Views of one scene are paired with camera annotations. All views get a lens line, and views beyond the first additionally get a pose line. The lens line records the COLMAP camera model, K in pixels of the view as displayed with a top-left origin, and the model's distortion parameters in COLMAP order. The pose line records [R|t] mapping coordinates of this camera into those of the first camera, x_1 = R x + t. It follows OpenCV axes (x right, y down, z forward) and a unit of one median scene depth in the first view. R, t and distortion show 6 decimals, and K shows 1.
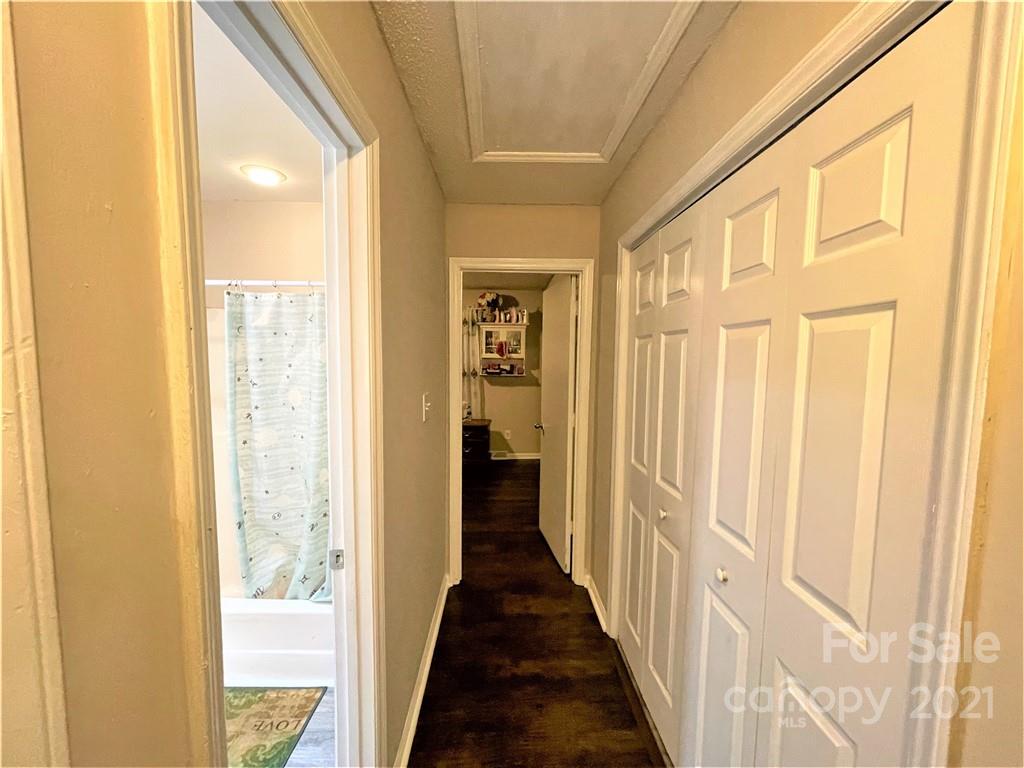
lens RADIAL K [[411.9, 0, 509.0], [0, 411.9, 382.5], [0, 0, 1]] dist [0.004030, -0.000239]
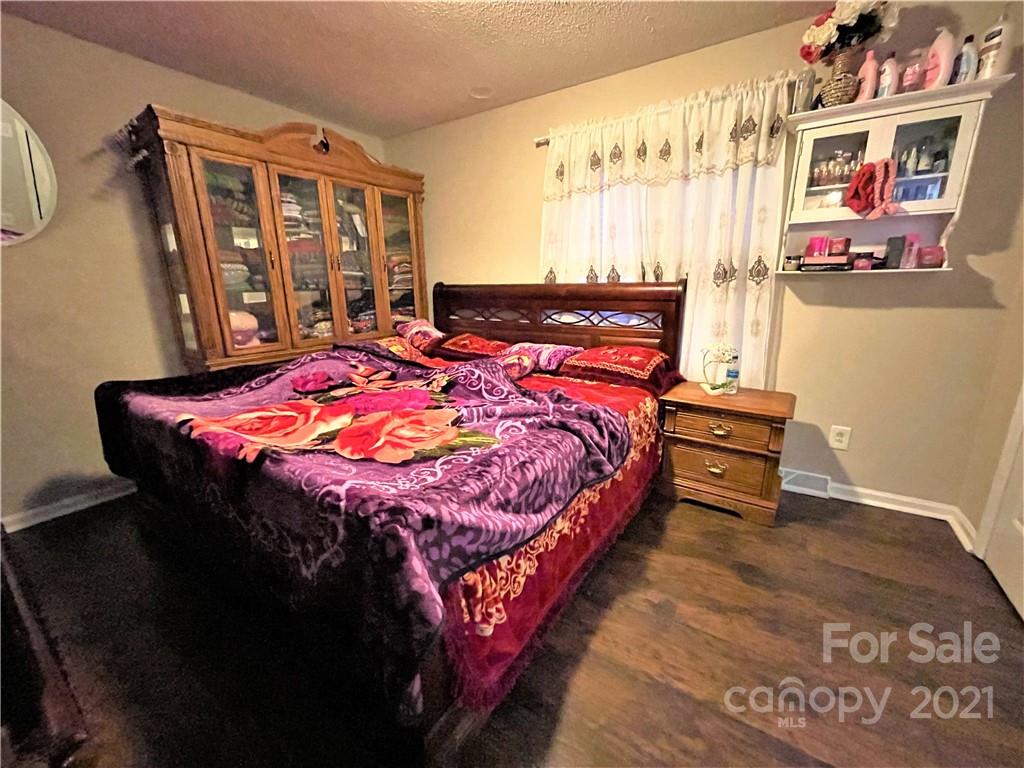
lens RADIAL K [[411.9, 0, 511.4], [0, 411.9, 385.4], [0, 0, 1]] dist [0.004030, -0.000239]
pose [[0.831913, 0.112586, -0.543364, -0.056197], [-0.024776, 0.985761, 0.166318, 0.024646], [0.554352, -0.124900, 0.822857, 0.549119]]
